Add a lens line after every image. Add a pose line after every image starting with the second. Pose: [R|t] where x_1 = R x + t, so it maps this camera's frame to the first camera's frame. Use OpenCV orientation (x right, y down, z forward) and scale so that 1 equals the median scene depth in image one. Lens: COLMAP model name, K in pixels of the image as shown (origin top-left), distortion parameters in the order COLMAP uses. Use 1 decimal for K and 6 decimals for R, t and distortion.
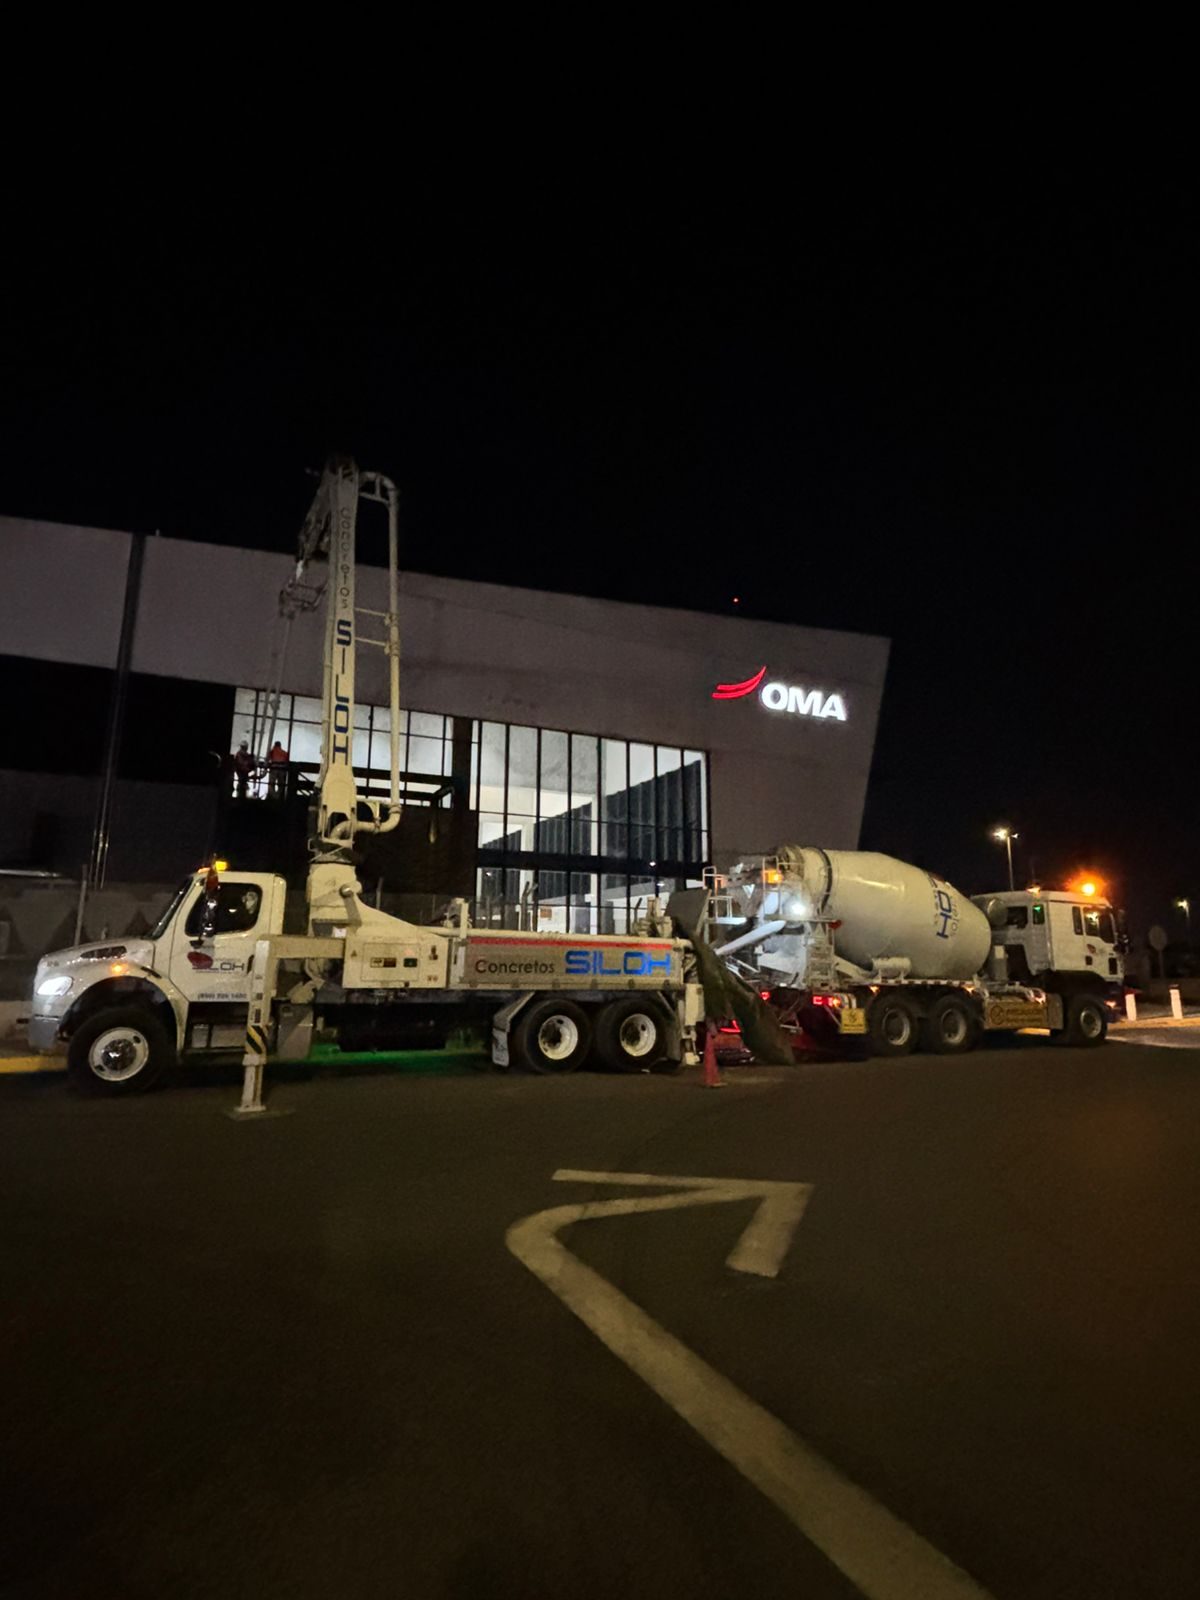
lens RADIAL K [[789.9, 0, 601.3], [0, 789.9, 831.1], [0, 0, 1]] dist [0.044272, -0.000024]
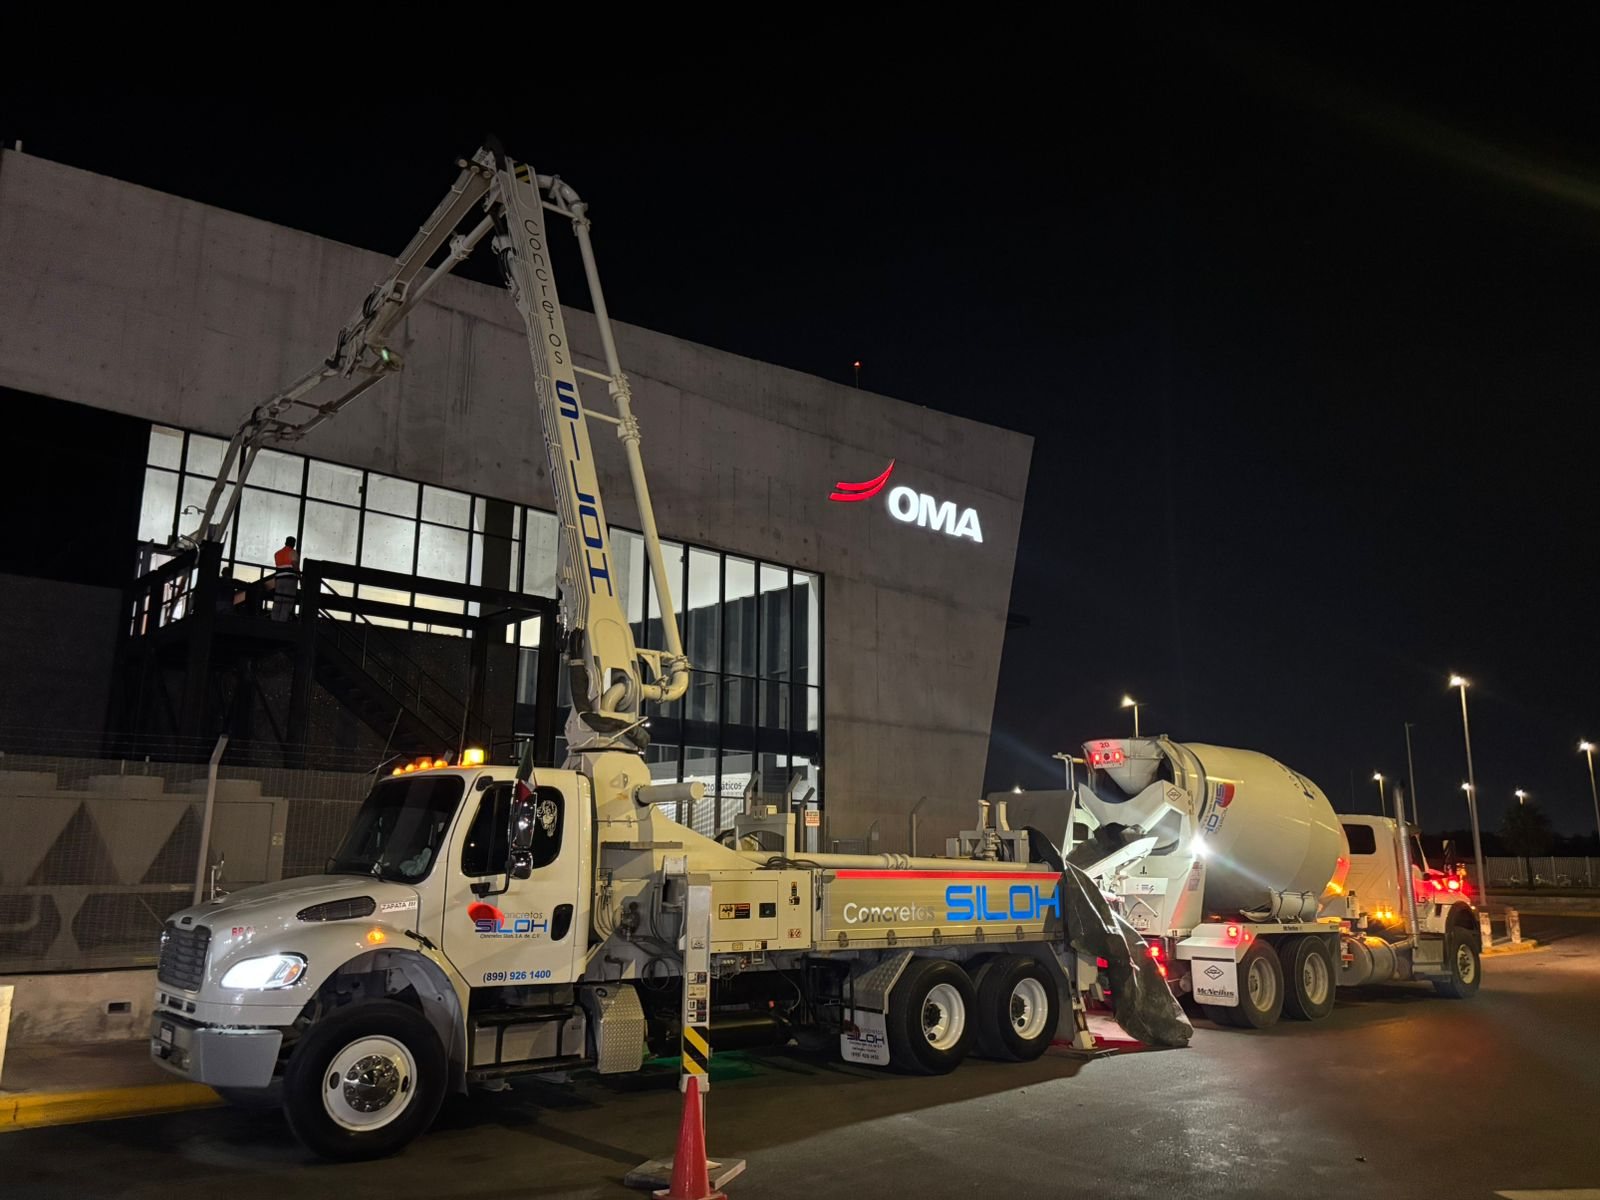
lens RADIAL K [[1154.6, 0, 800.0], [0, 1154.6, 600.0], [0, 0, 1]] dist [0.112568, -0.097962]
pose [[0.952155, 0.060019, 0.299665, -0.420971], [-0.043097, 0.997097, -0.062766, -0.025368], [-0.302562, 0.046849, 0.951978, 0.049255]]
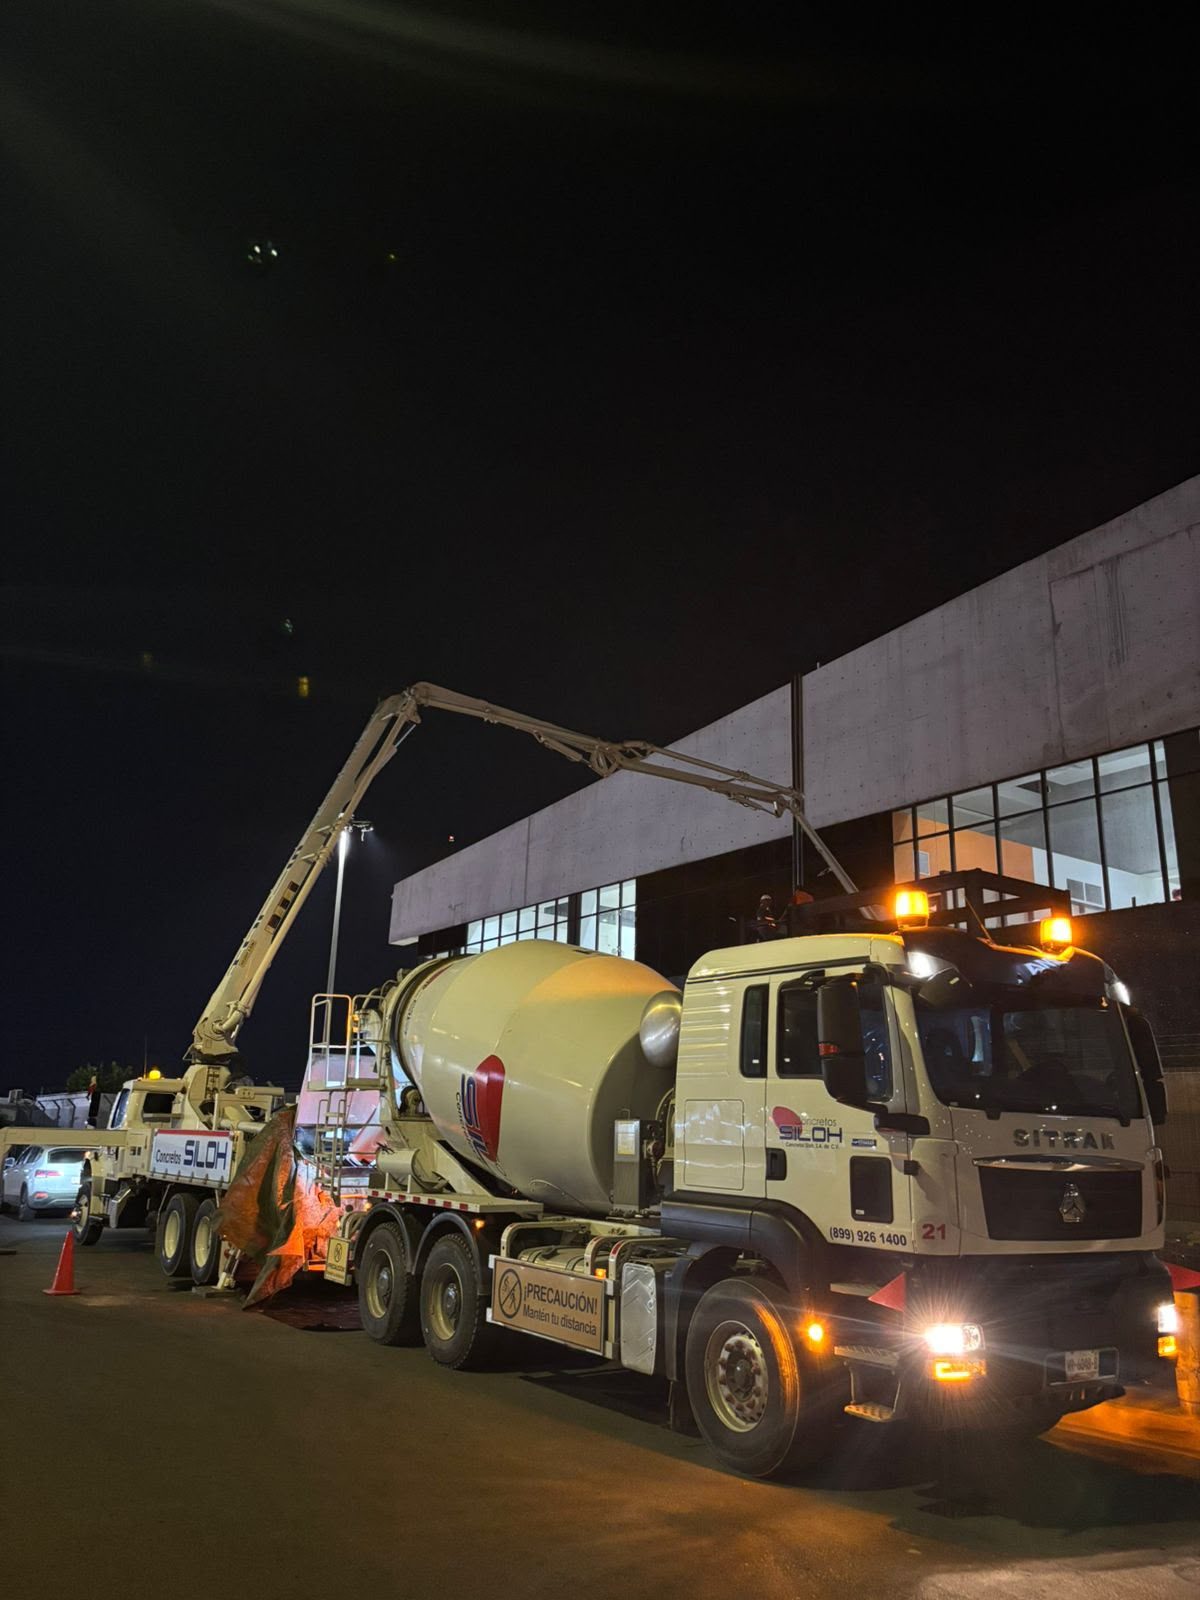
lens RADIAL K [[1208.7, 0, 600.0], [0, 1208.7, 800.0], [0, 0, 1]] dist [-0.005051, -0.002525]
pose [[0.164689, -0.275079, -0.947211, 1.027167], [0.113596, 0.959224, -0.258816, 0.137467], [0.979782, -0.064975, 0.189221, 0.844738]]
